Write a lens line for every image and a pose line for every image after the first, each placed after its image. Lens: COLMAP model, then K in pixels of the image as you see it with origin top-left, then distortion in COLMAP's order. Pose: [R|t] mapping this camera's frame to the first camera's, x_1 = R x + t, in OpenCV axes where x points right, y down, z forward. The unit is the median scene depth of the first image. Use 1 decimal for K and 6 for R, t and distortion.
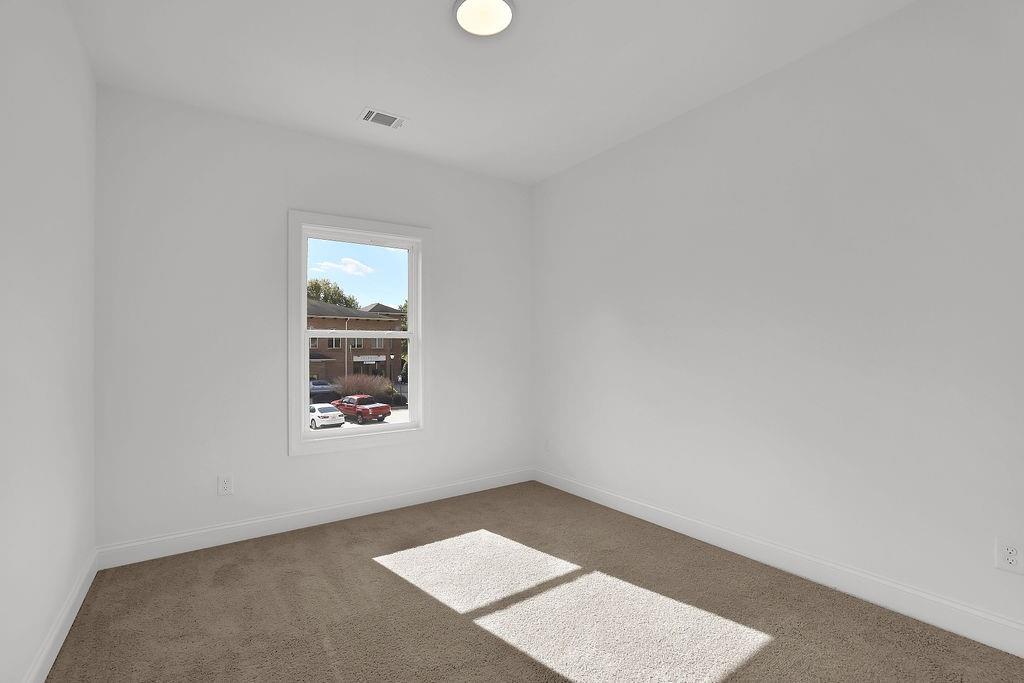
lens RADIAL K [[442.9, 0, 509.6], [0, 442.9, 365.4], [0, 0, 1]] dist [-0.001318, -0.000007]
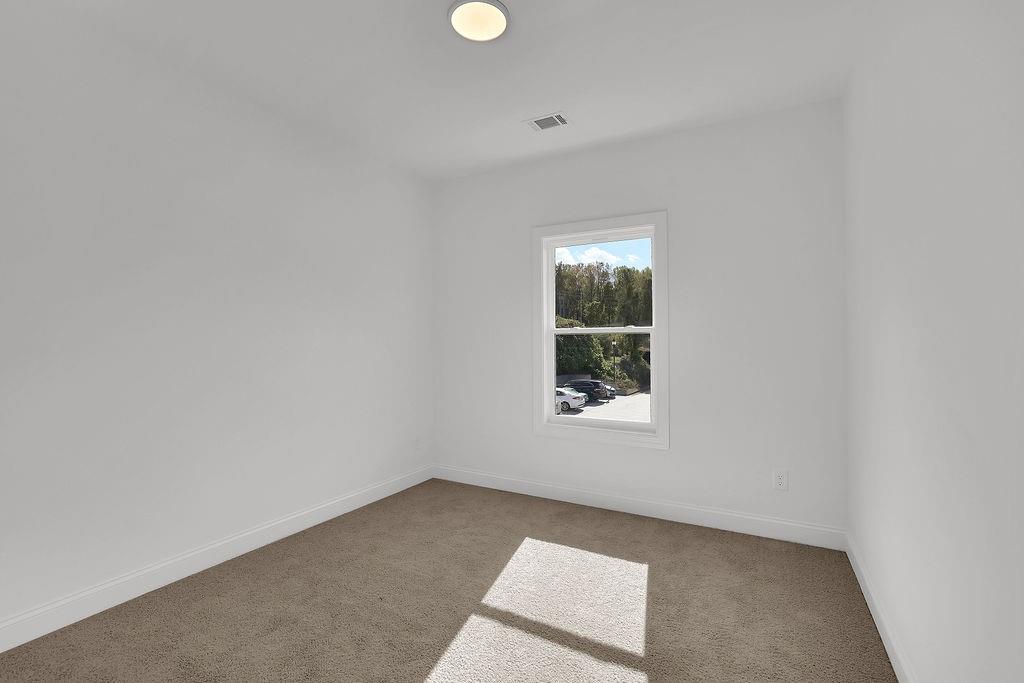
lens RADIAL K [[447.8, 0, 512.0], [0, 447.8, 341.5], [0, 0, 1]] dist [-0.003231, 0.000127]
pose [[0.494960, 0.010367, -0.868854, 0.531956], [-0.048841, 0.998680, -0.015907, -0.018478], [0.867542, 0.050309, 0.494813, 0.346155]]
